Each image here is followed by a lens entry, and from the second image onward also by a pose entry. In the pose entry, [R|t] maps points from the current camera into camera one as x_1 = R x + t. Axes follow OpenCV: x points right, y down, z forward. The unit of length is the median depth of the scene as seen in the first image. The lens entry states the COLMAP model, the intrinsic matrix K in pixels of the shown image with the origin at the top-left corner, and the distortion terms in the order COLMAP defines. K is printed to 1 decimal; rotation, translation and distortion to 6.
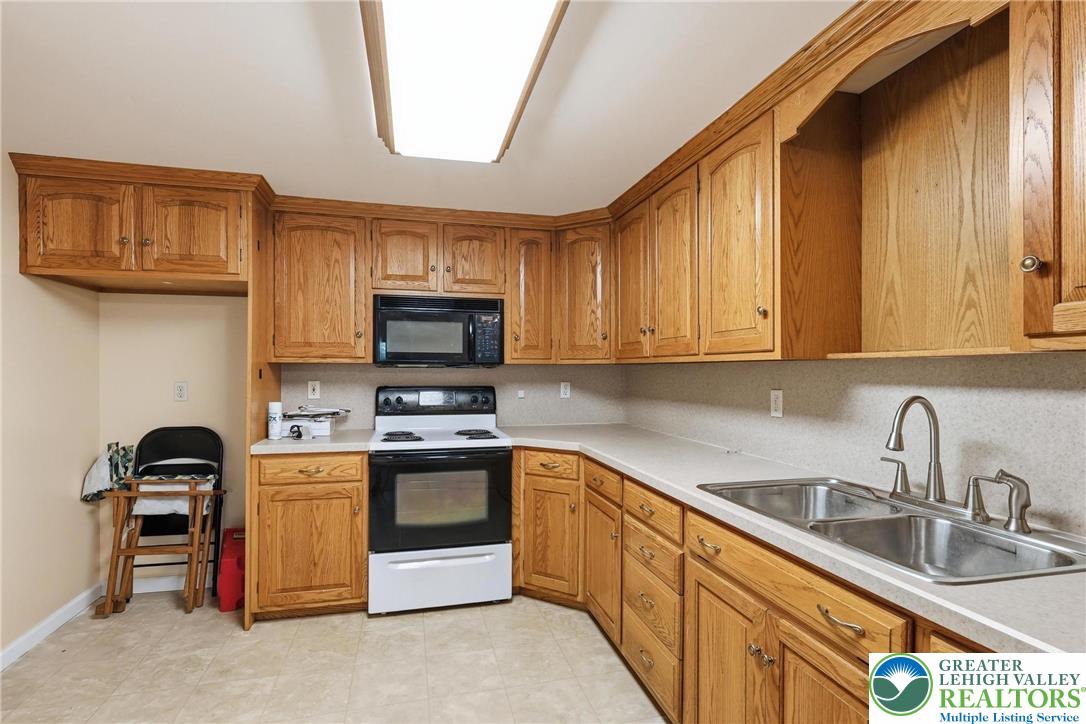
lens RADIAL K [[511.8, 0, 538.5], [0, 511.8, 368.4], [0, 0, 1]] dist [-0.001910, -0.000012]
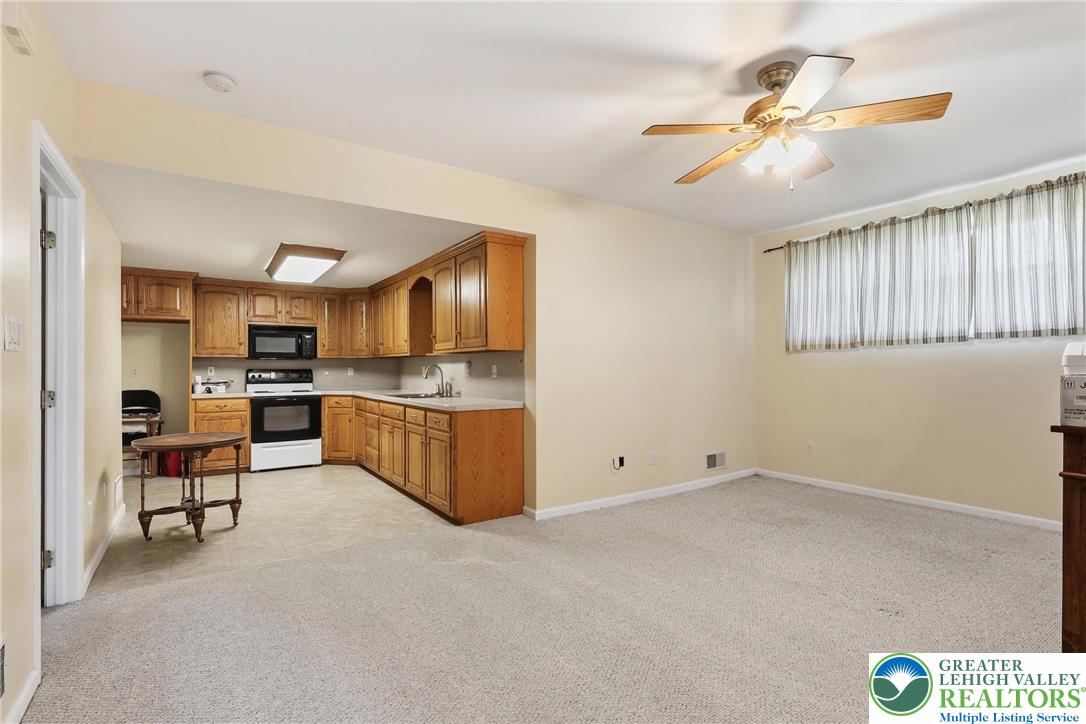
lens RADIAL K [[511.8, 0, 542.3], [0, 511.8, 365.4], [0, 0, 1]] dist [-0.001910, -0.000012]
pose [[0.939106, -0.004112, 0.343604, 0.086092], [0.005007, 0.999986, -0.001718, 0.033014], [-0.343592, 0.003334, 0.939113, -1.401032]]
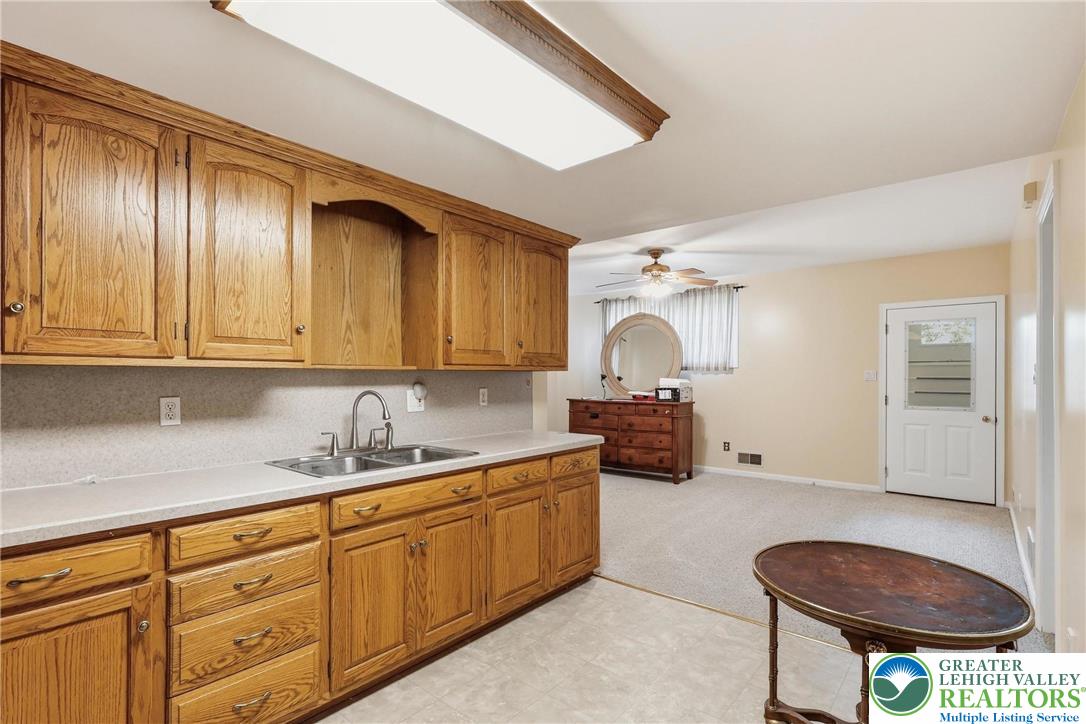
lens RADIAL K [[511.8, 0, 540.5], [0, 511.8, 368.9], [0, 0, 1]] dist [-0.001910, -0.000012]
pose [[-0.574709, 0.008146, 0.818317, -0.560660], [-0.005779, 0.999885, -0.014013, -0.001138], [-0.818337, -0.012782, -0.574596, 0.774557]]
